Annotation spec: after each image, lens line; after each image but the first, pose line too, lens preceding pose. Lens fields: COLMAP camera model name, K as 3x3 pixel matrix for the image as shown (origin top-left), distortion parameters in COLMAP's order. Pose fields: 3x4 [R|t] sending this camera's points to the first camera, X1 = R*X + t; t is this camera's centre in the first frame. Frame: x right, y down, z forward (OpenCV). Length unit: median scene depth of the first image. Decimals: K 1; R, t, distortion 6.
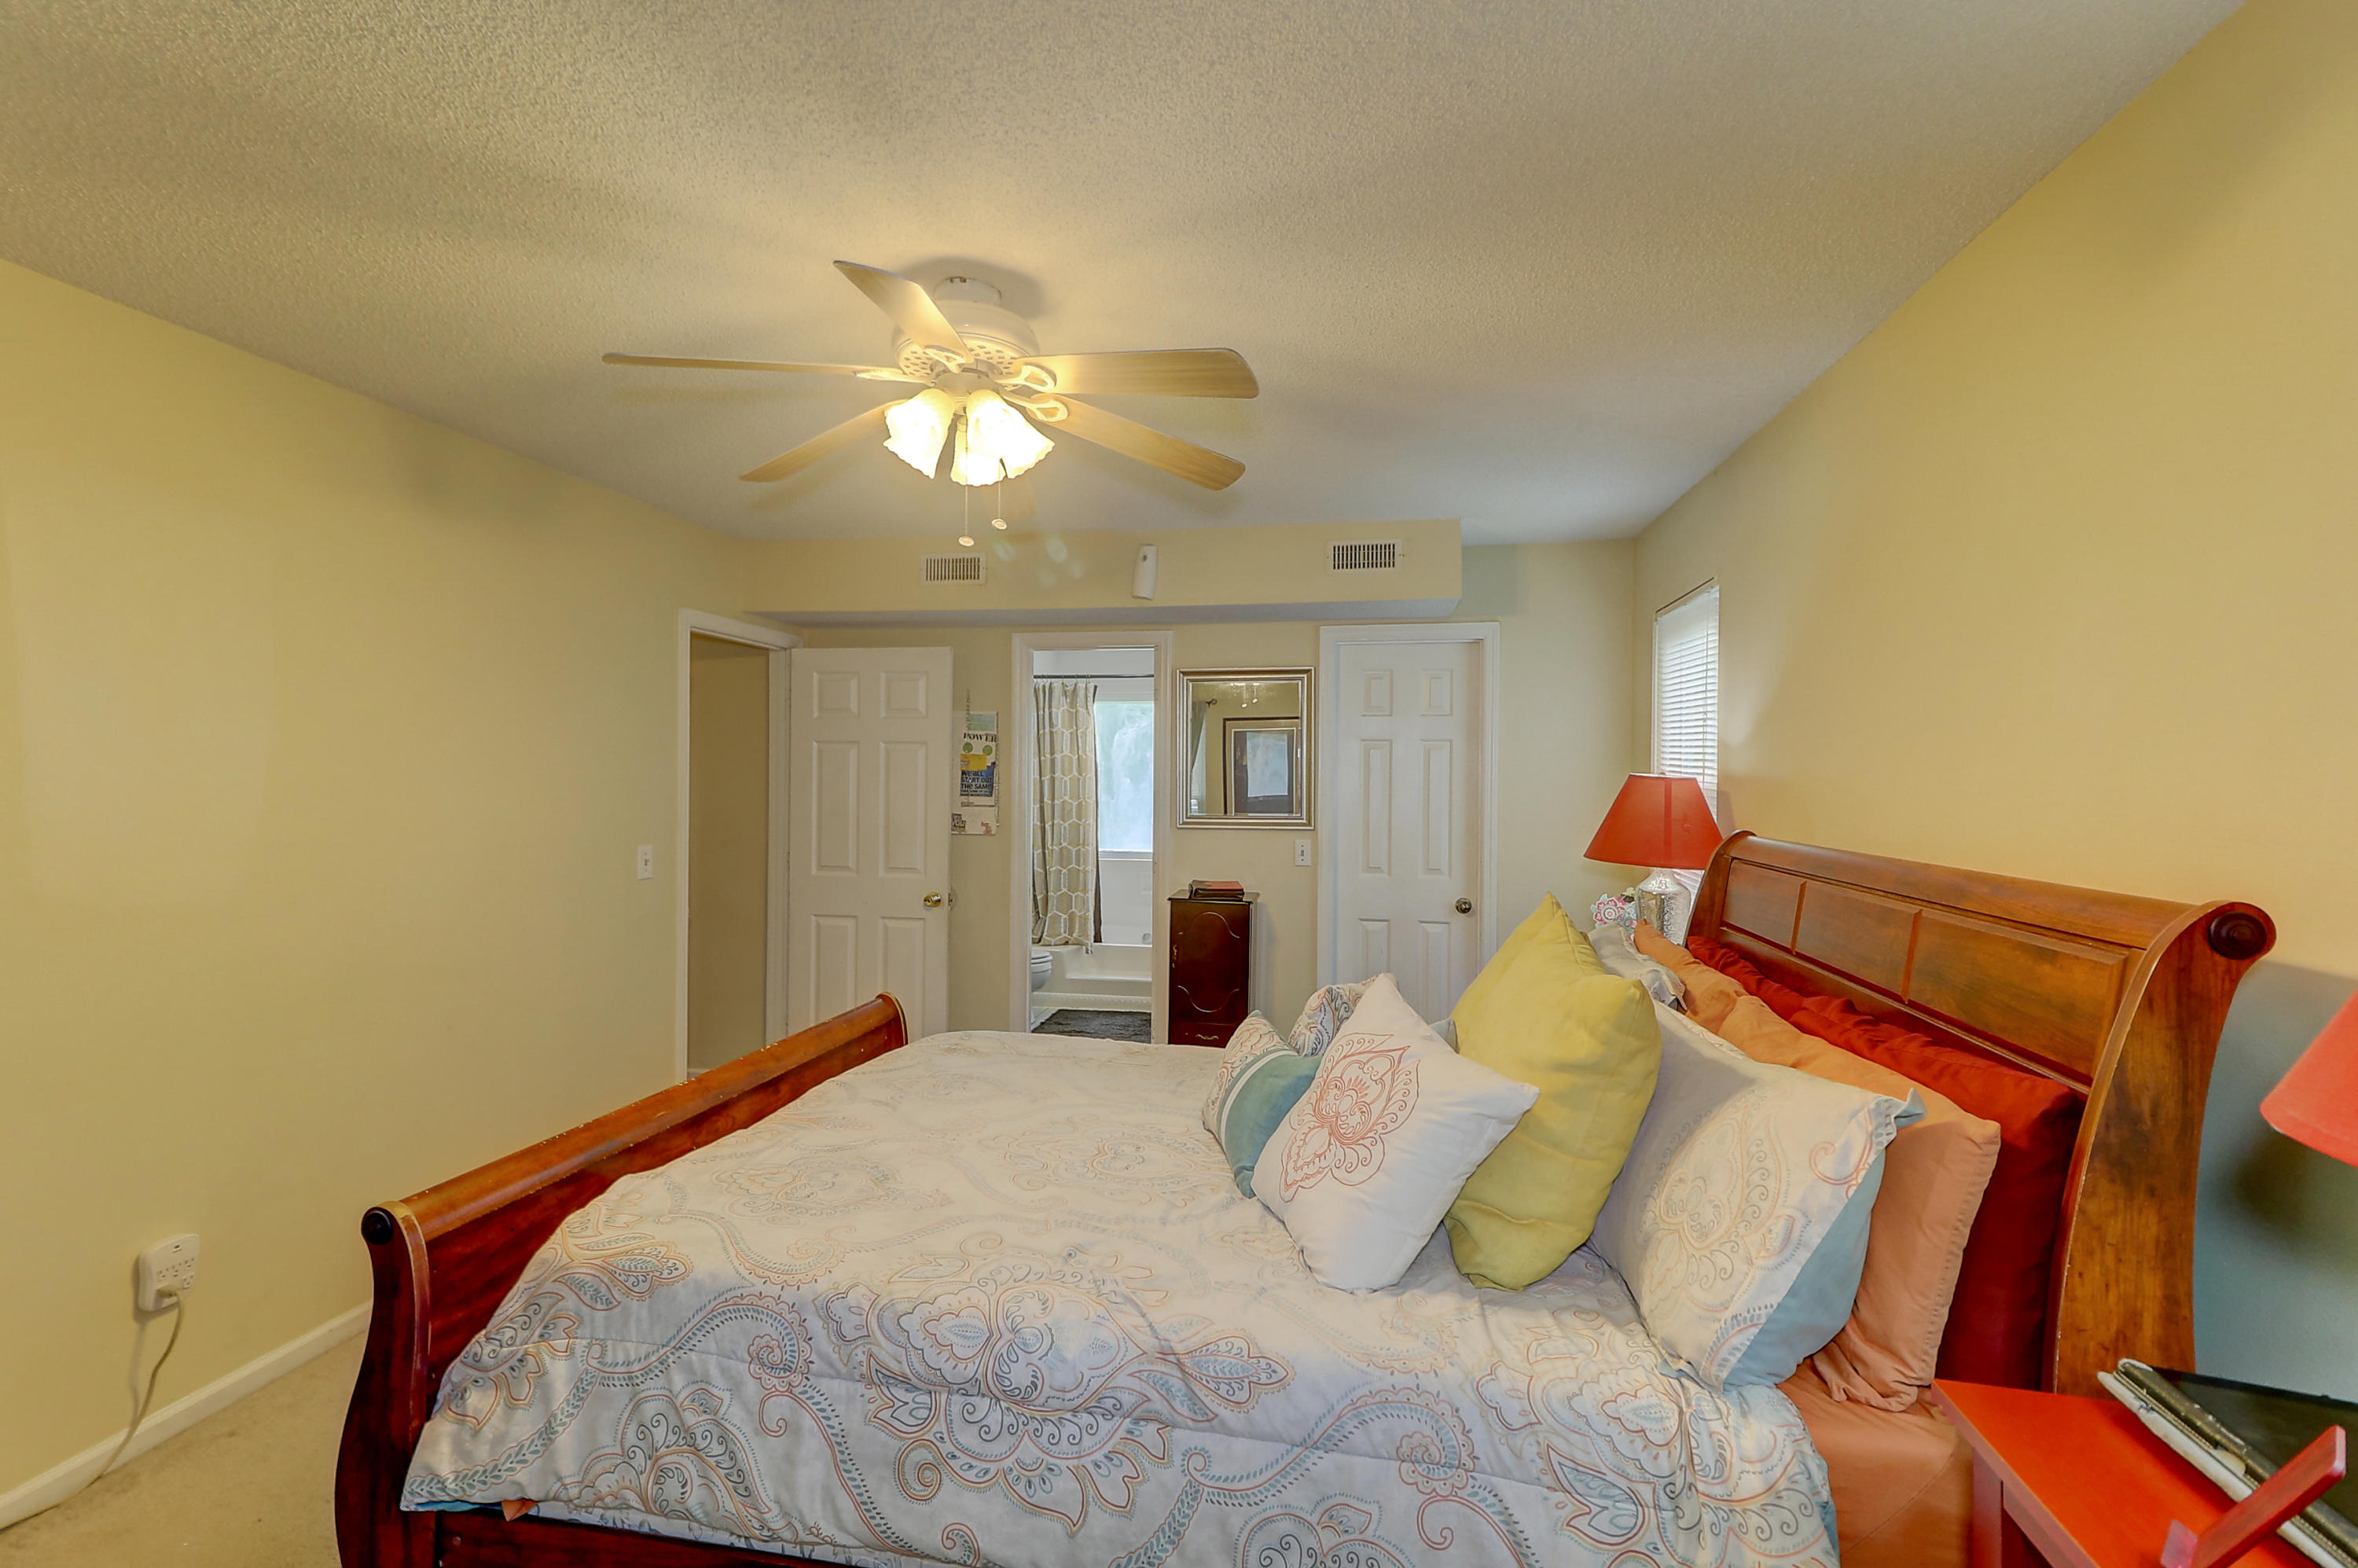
lens RADIAL K [[1087.8, 0, 1175.0], [0, 1087.8, 779.3], [0, 0, 1]] dist [0.023834, 0.000598]
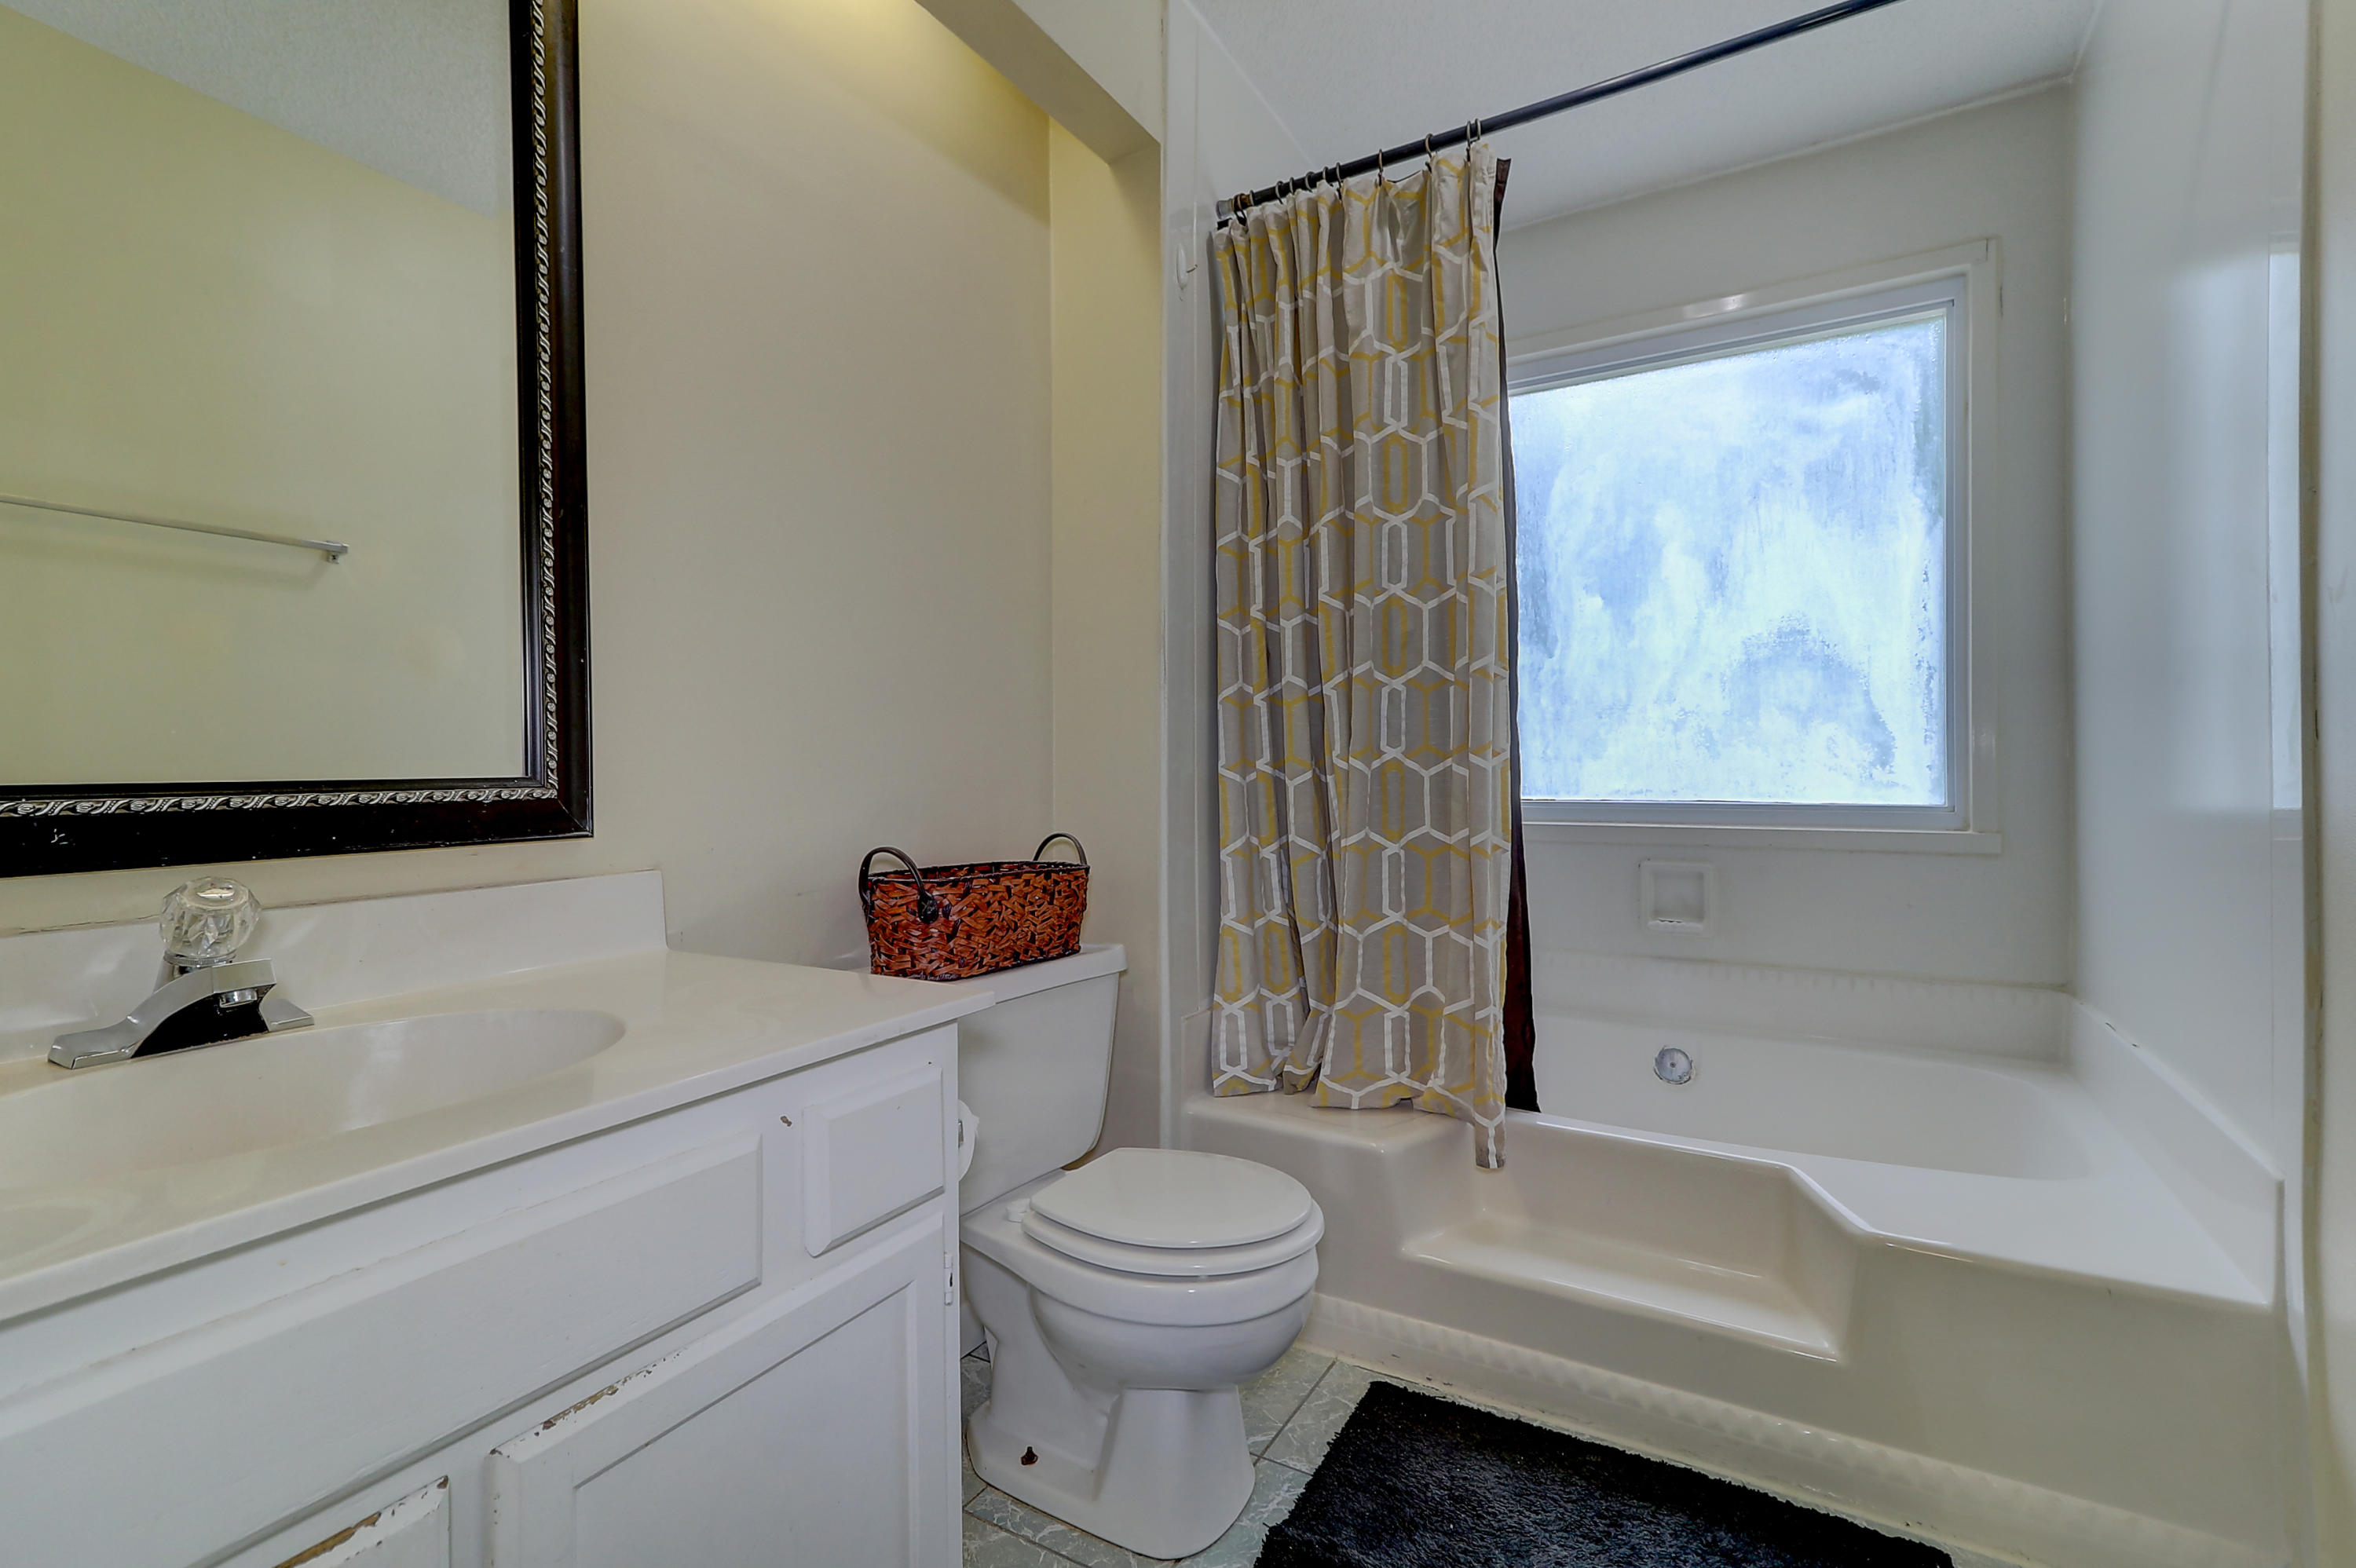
lens RADIAL K [[1086.8, 0, 1170.8], [0, 1086.8, 774.8], [0, 0, 1]] dist [0.023834, 0.000598]
pose [[0.938965, -0.013005, -0.343766, -0.058730], [0.015250, 0.999876, 0.003827, 0.063137], [0.343674, -0.008836, 0.939048, 0.716468]]
